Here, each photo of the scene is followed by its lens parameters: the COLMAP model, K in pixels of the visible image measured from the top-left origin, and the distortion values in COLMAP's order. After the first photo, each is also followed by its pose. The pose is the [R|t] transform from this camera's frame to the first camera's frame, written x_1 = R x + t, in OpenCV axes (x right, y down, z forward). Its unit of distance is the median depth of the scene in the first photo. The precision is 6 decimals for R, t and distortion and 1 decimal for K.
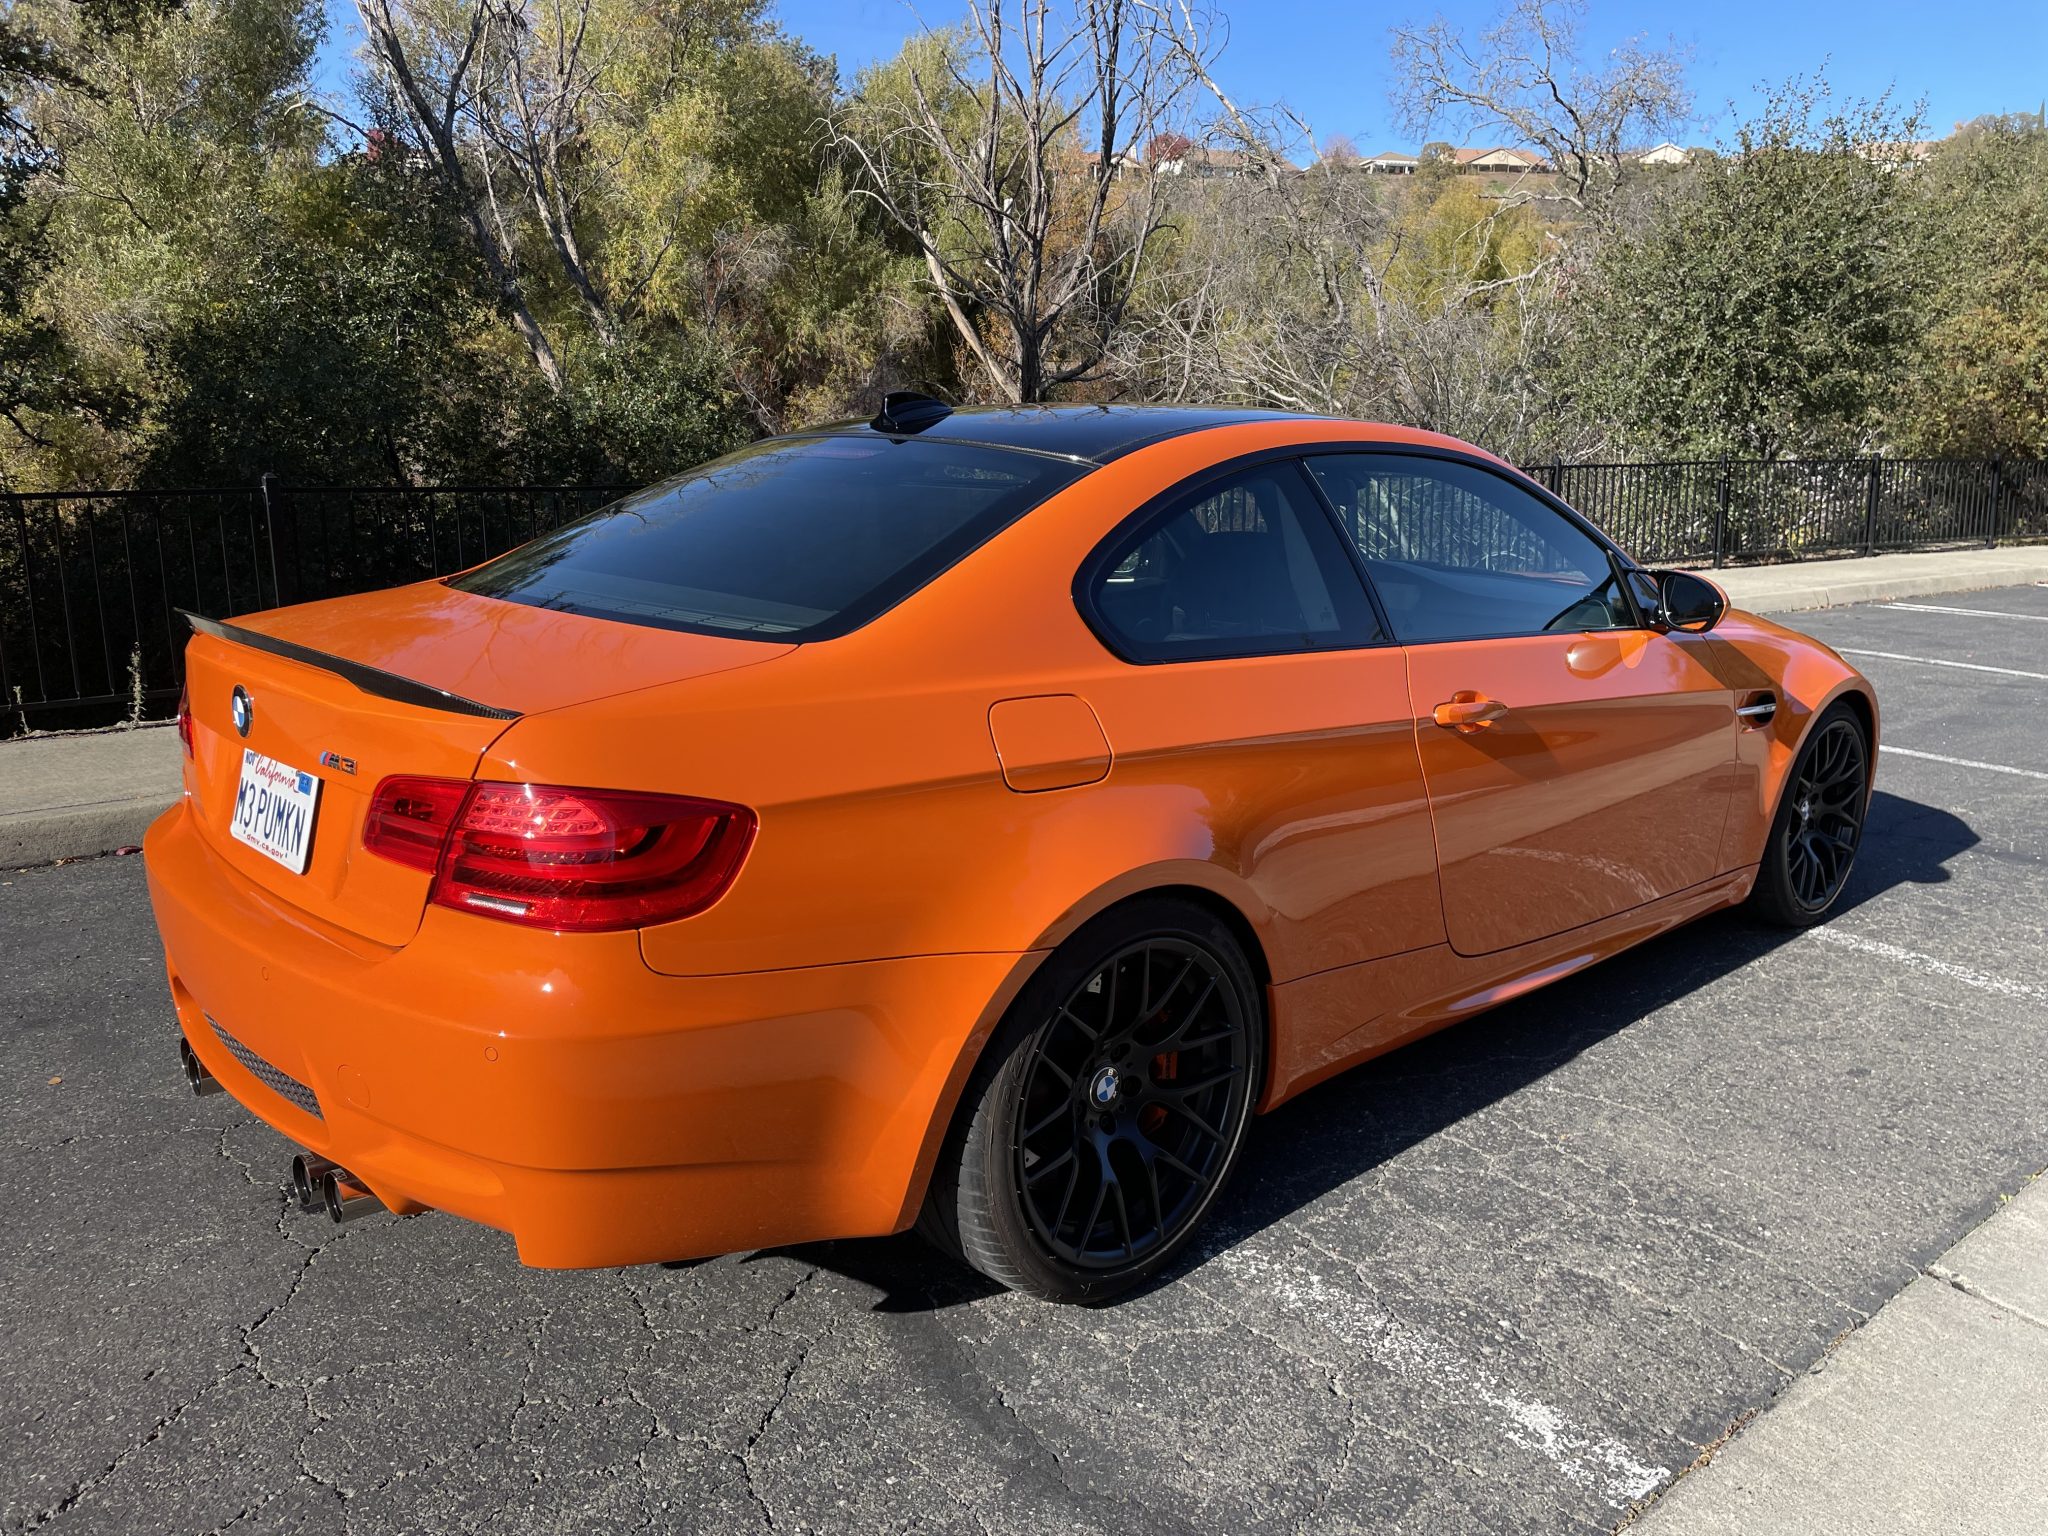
lens RADIAL K [[1550.2, 0, 1010.2], [0, 1550.2, 769.2], [0, 0, 1]] dist [0.089720, -0.108377]
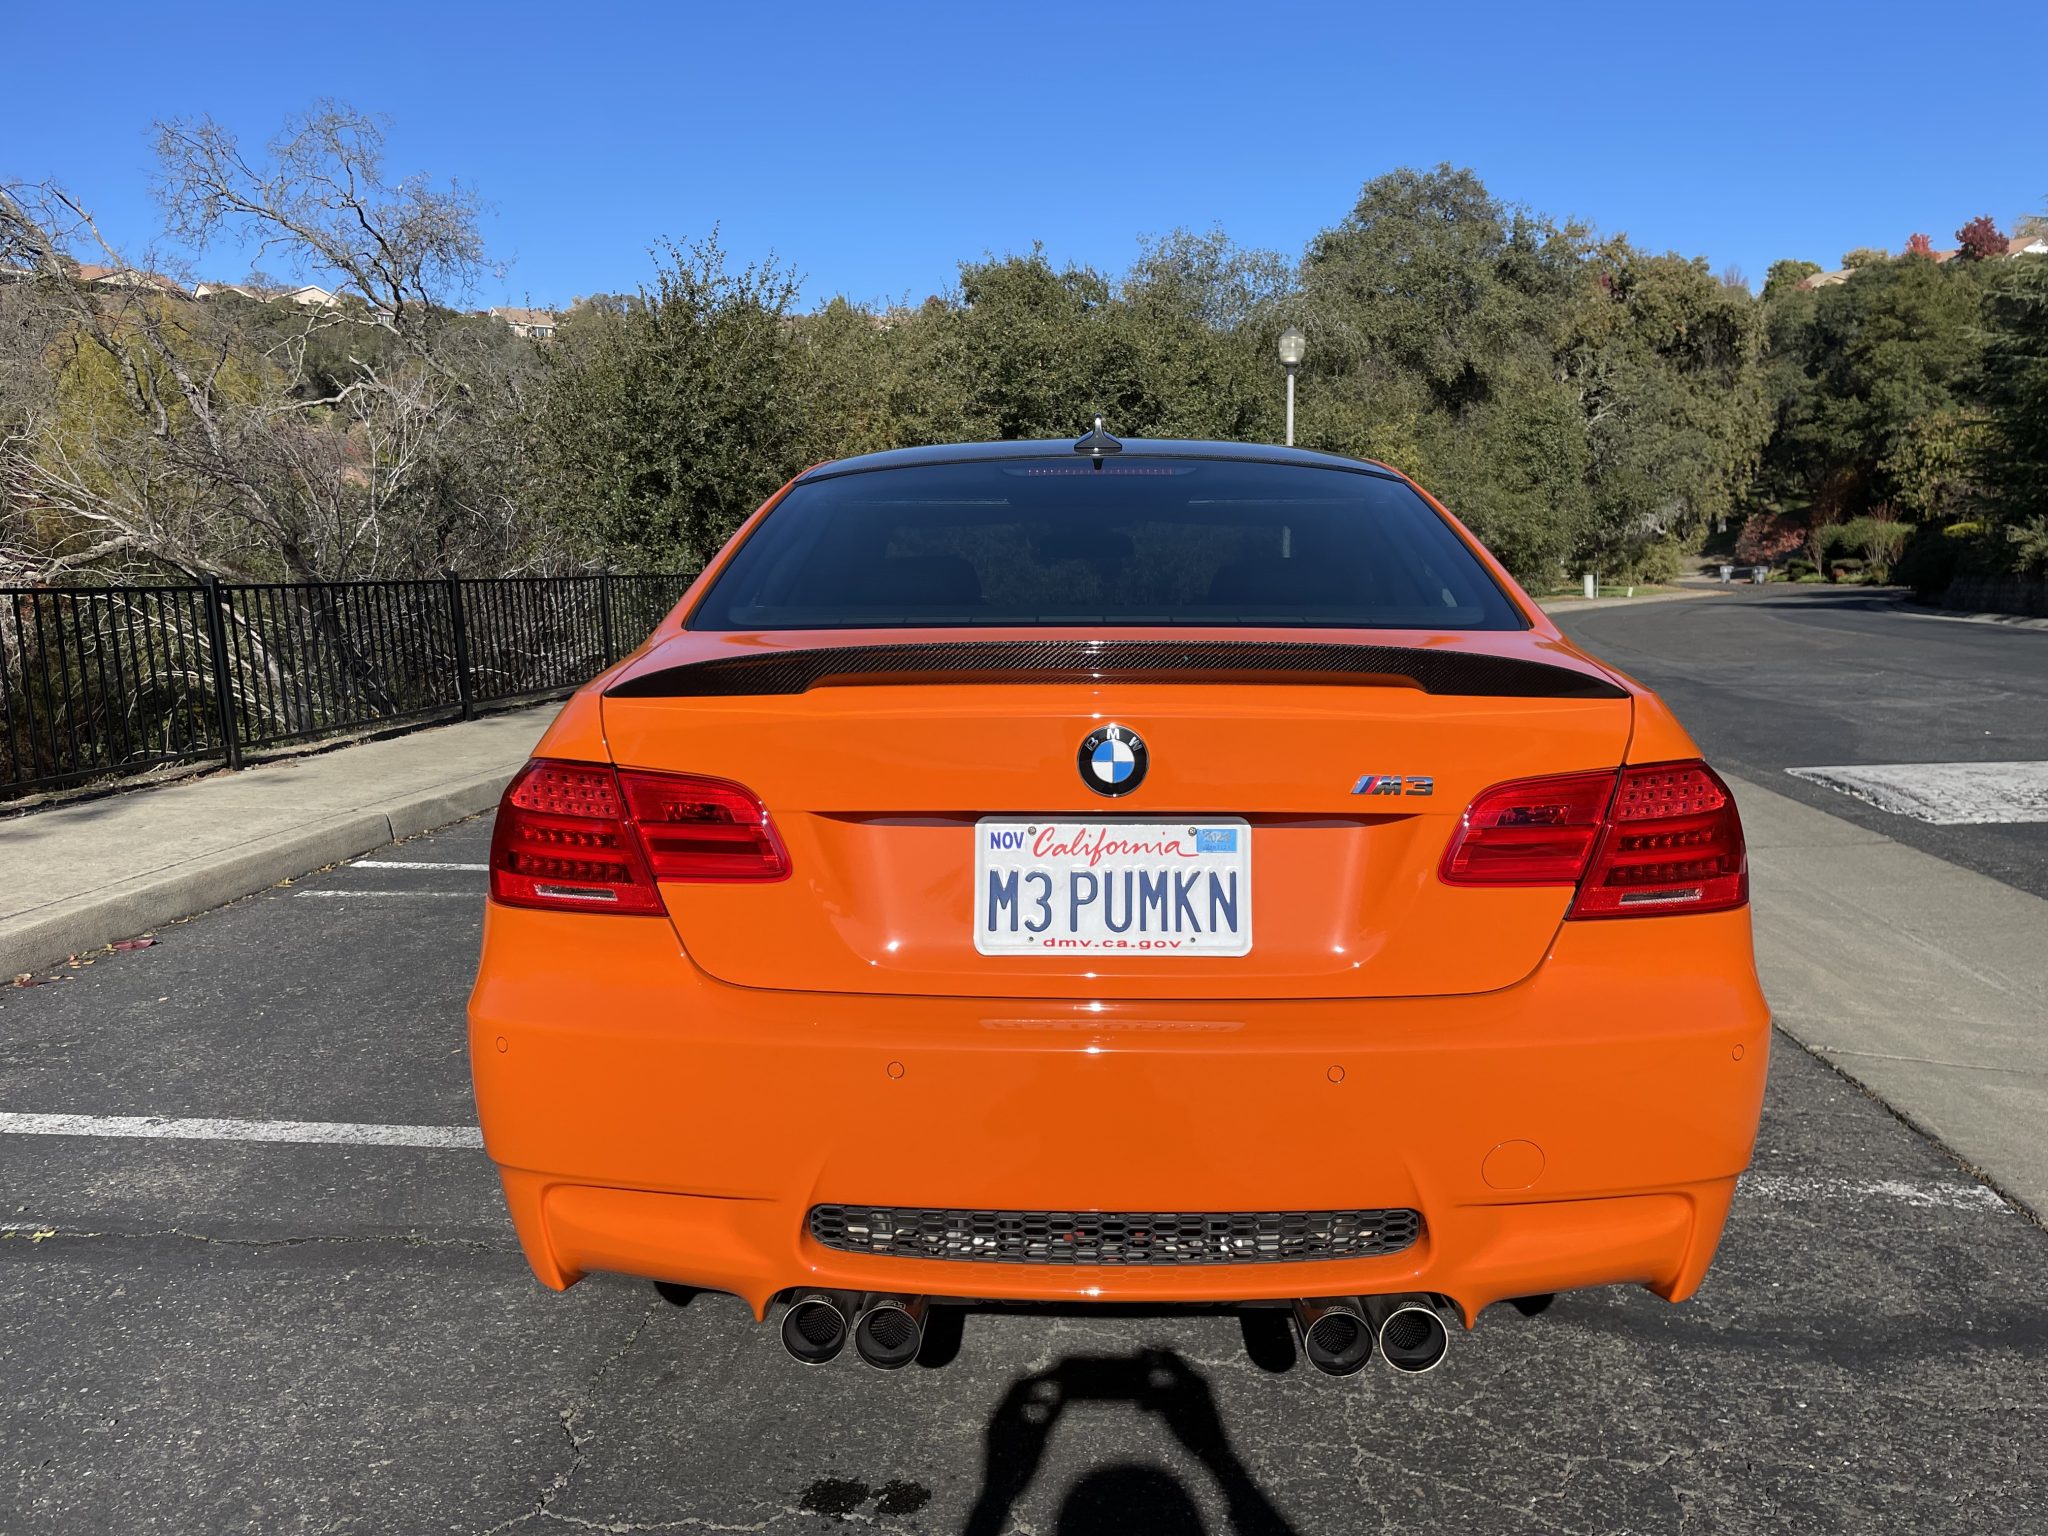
lens RADIAL K [[1550.2, 0, 1010.2], [0, 1550.2, 769.2], [0, 0, 1]] dist [0.089720, -0.108377]
pose [[0.703639, -0.103649, 0.702958, -0.101439], [0.161411, 0.986756, -0.016073, -0.002875], [-0.691982, 0.124774, 0.711050, 0.049837]]
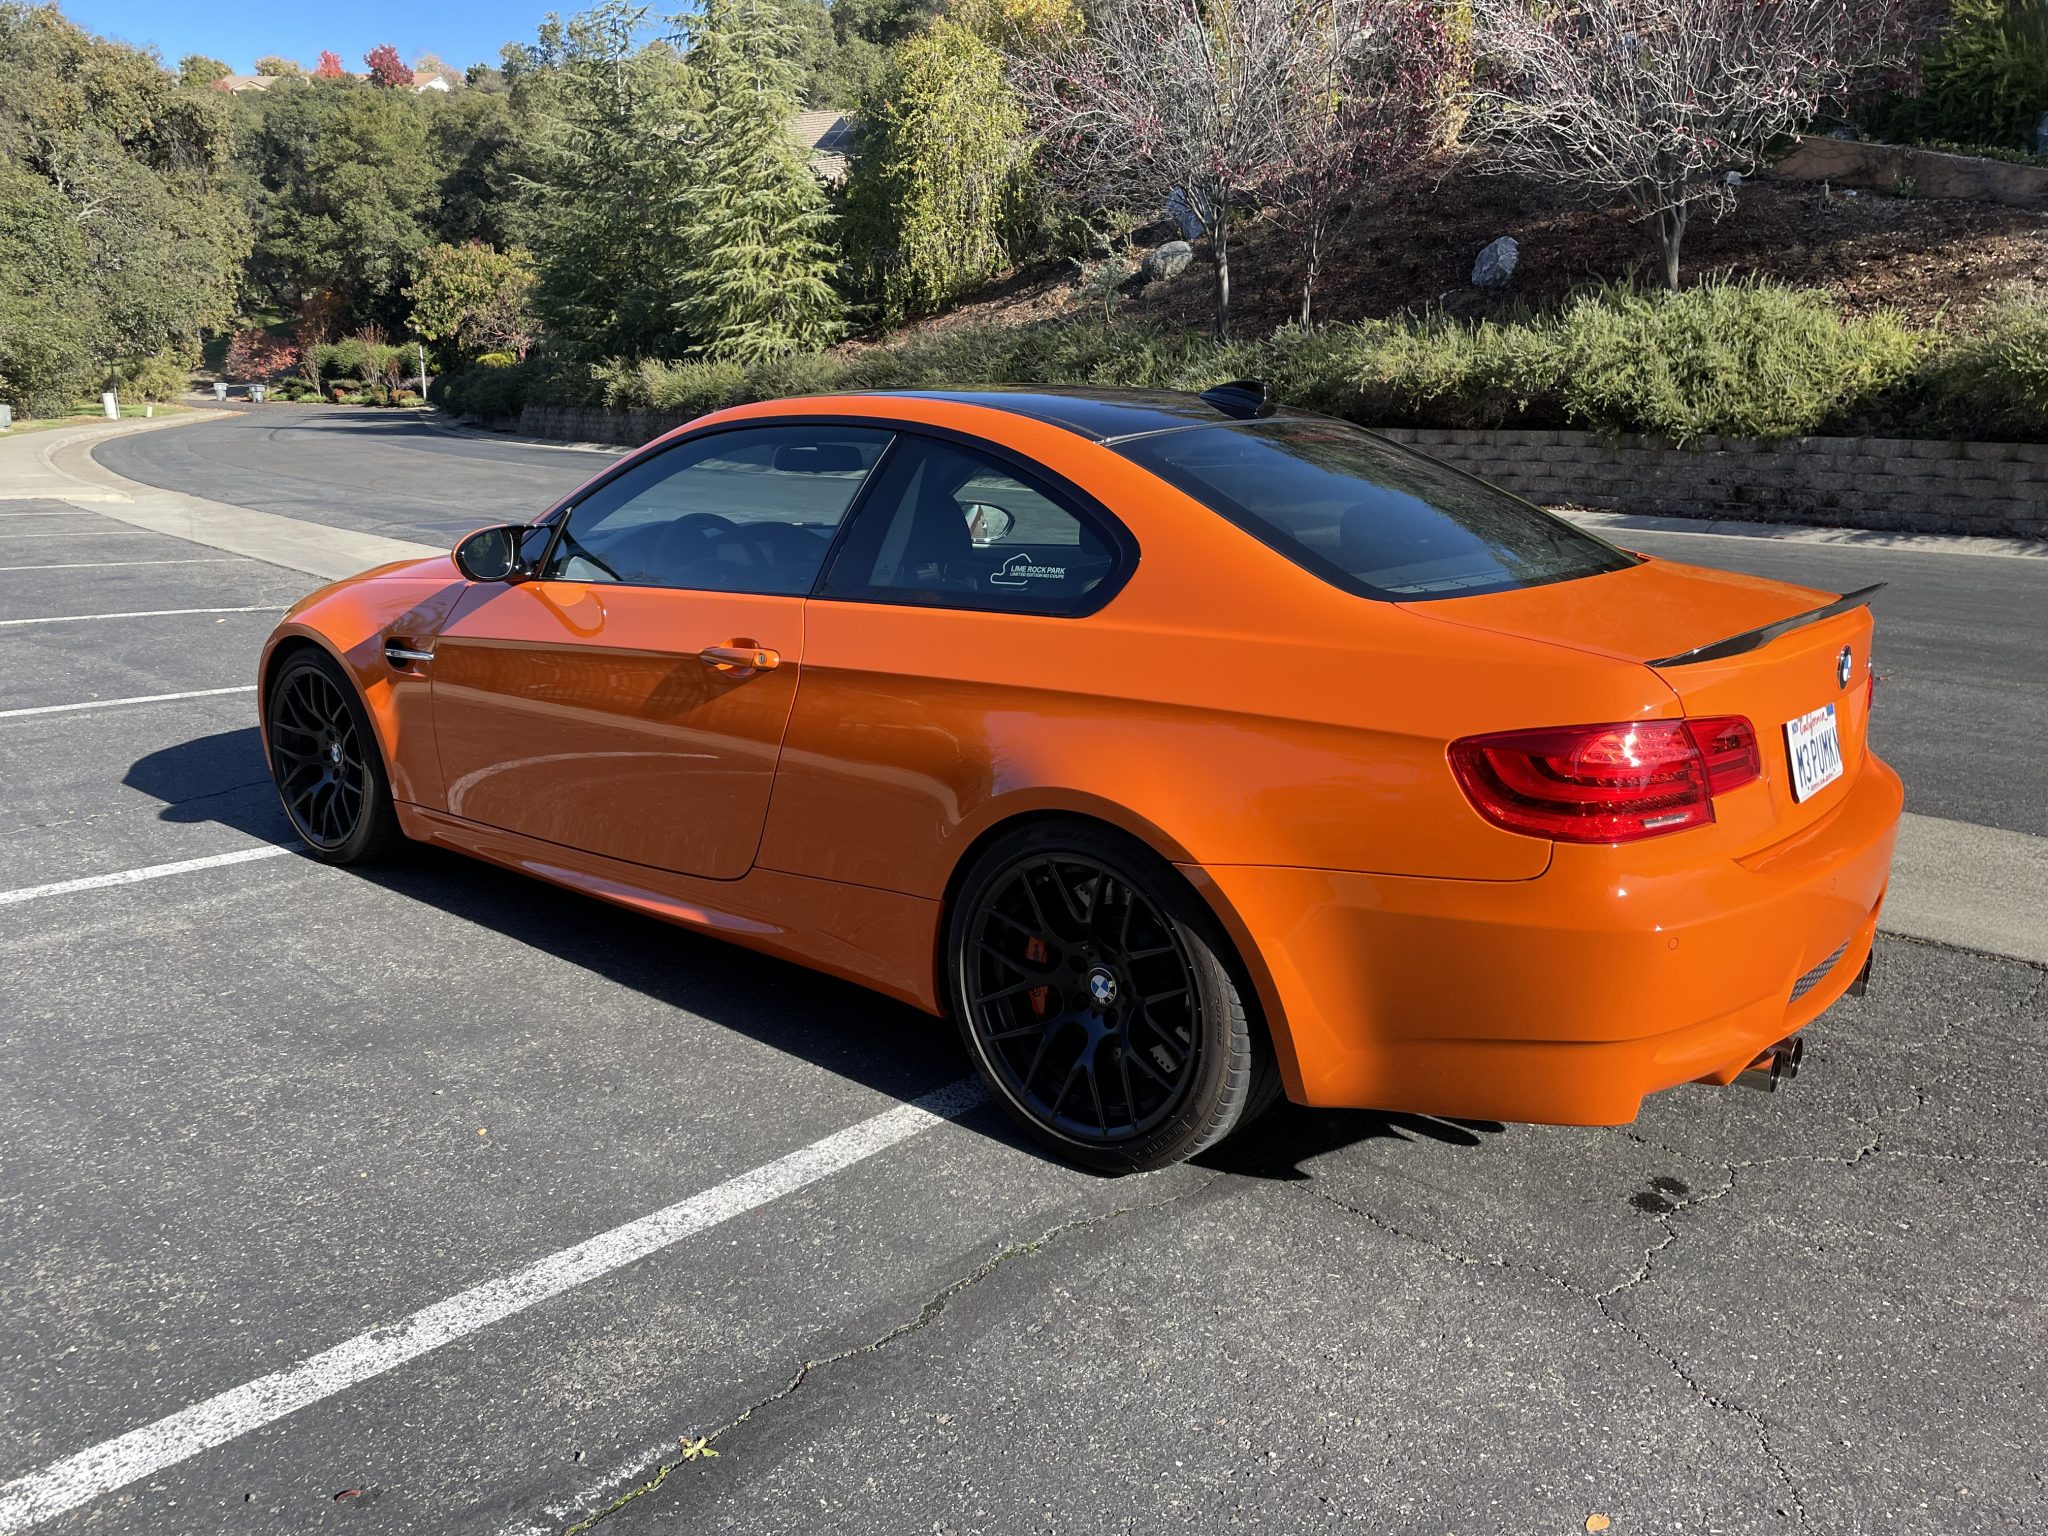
lens RADIAL K [[1550.2, 0, 1010.2], [0, 1550.2, 769.2], [0, 0, 1]] dist [0.089720, -0.108377]
pose [[-0.129984, -0.246060, 0.960499, -0.103106], [0.197093, 0.942974, 0.268243, -0.004076], [-0.971730, 0.224175, -0.074075, 0.053660]]
